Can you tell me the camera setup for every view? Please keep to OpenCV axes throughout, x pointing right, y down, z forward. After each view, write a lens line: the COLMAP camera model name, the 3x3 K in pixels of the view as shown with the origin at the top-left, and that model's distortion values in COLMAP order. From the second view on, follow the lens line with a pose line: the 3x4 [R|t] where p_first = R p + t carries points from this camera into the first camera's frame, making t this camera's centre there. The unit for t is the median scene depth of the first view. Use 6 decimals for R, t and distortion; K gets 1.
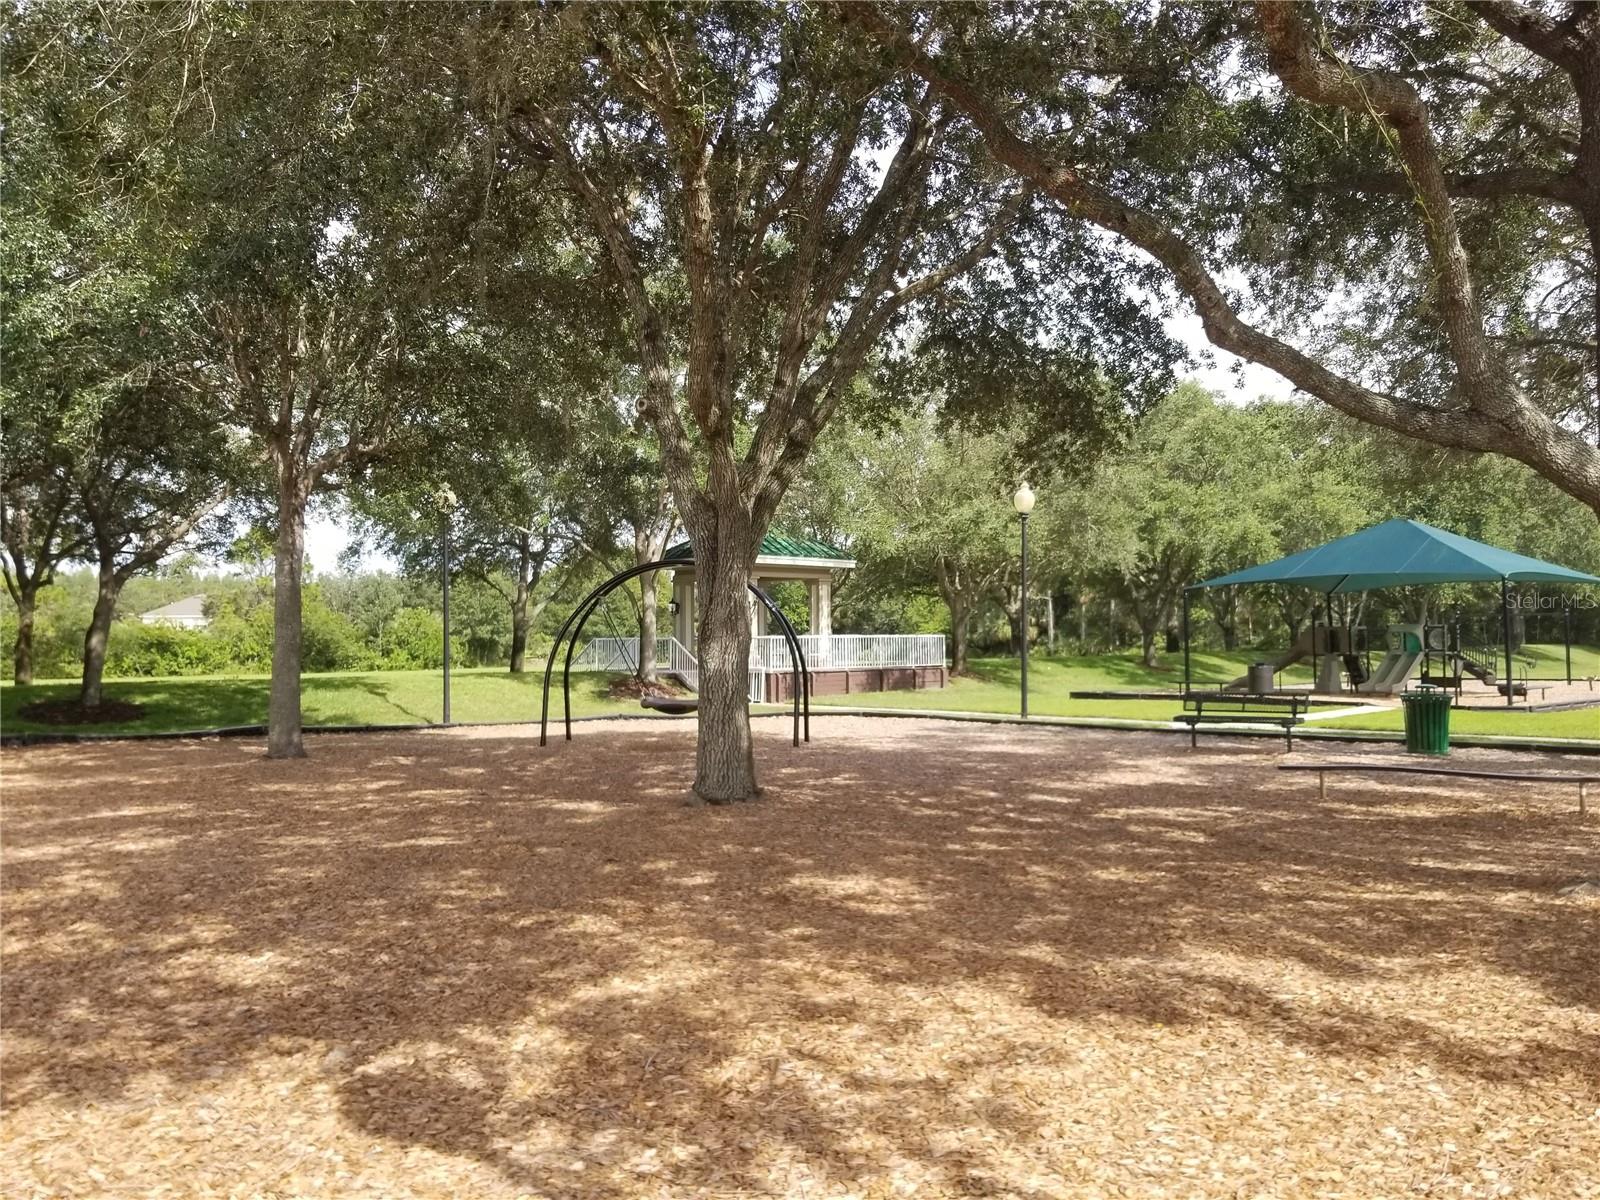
lens RADIAL K [[1199.3, 0, 800.7], [0, 1199.3, 572.9], [0, 0, 1]] dist [0.051614, -0.080119]
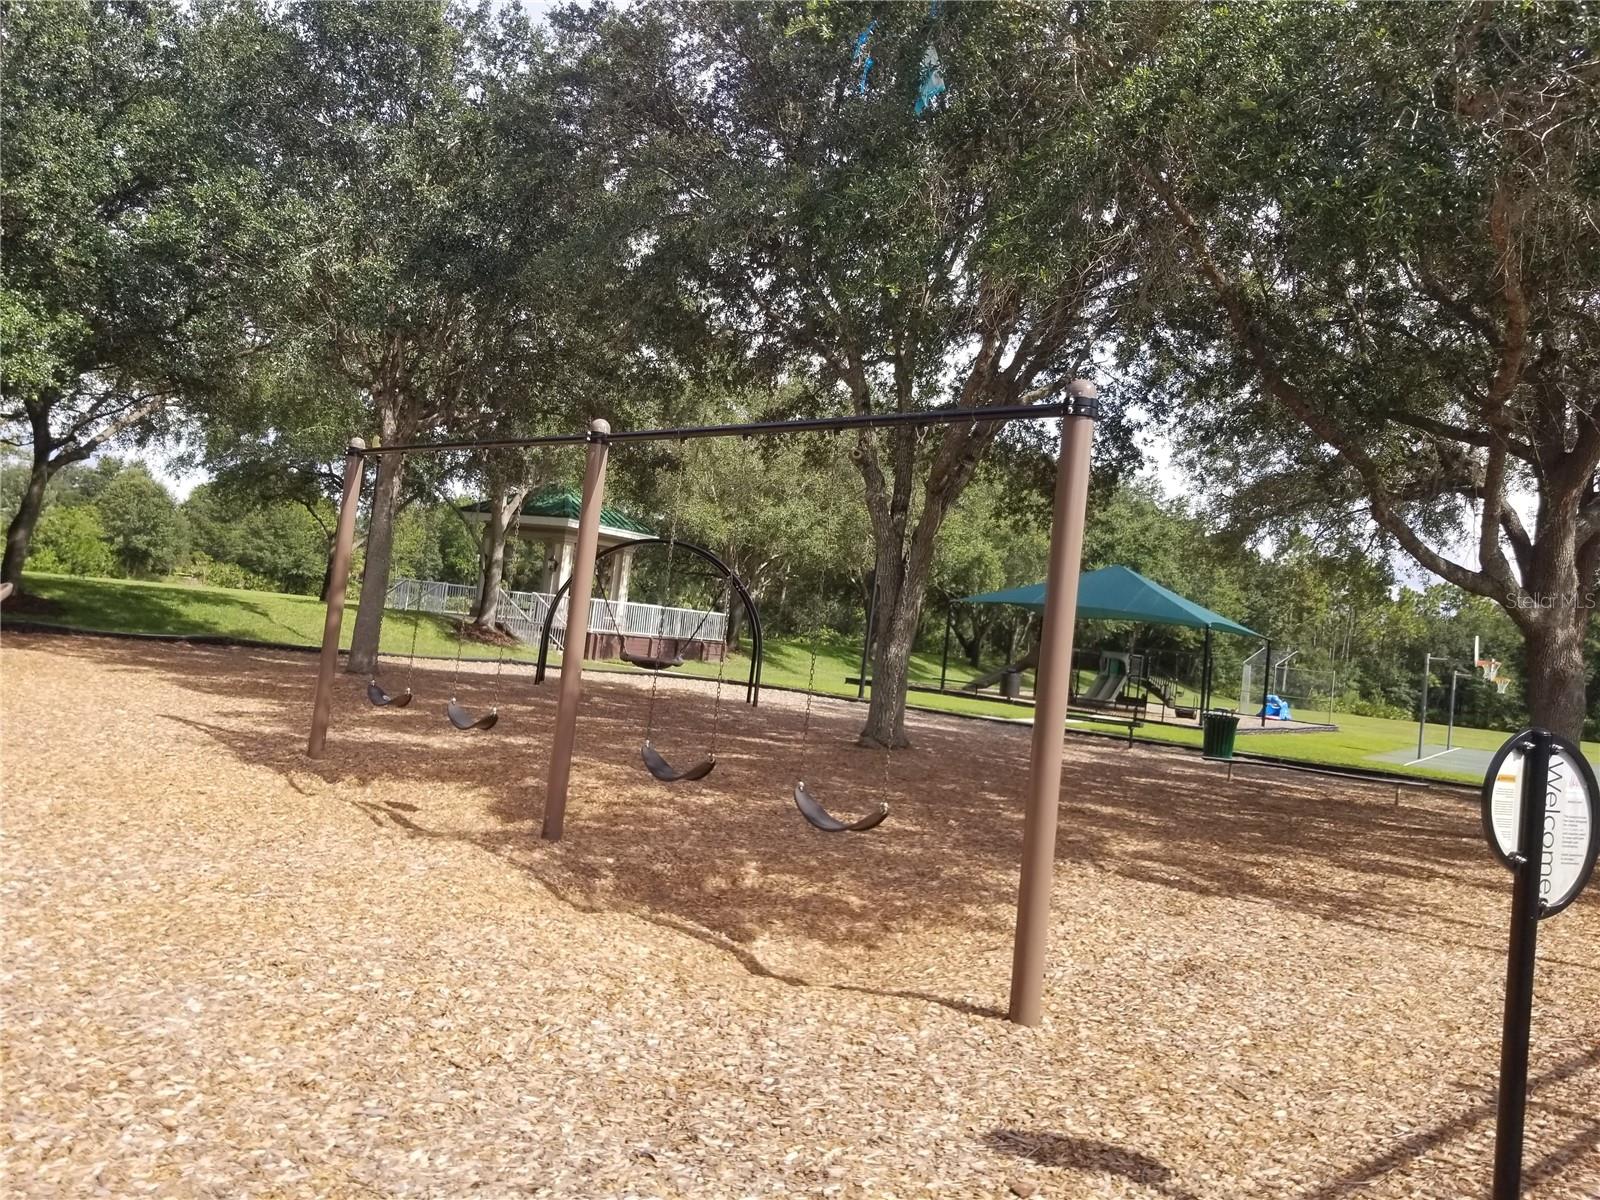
lens RADIAL K [[1199.7, 0, 776.5], [0, 1199.7, 558.5], [0, 0, 1]] dist [0.089075, -0.168465]
pose [[0.951863, 0.131326, 0.276965, -0.155318], [-0.135414, 0.990779, -0.004405, -0.000893], [-0.274989, -0.033312, 0.960870, -0.077890]]
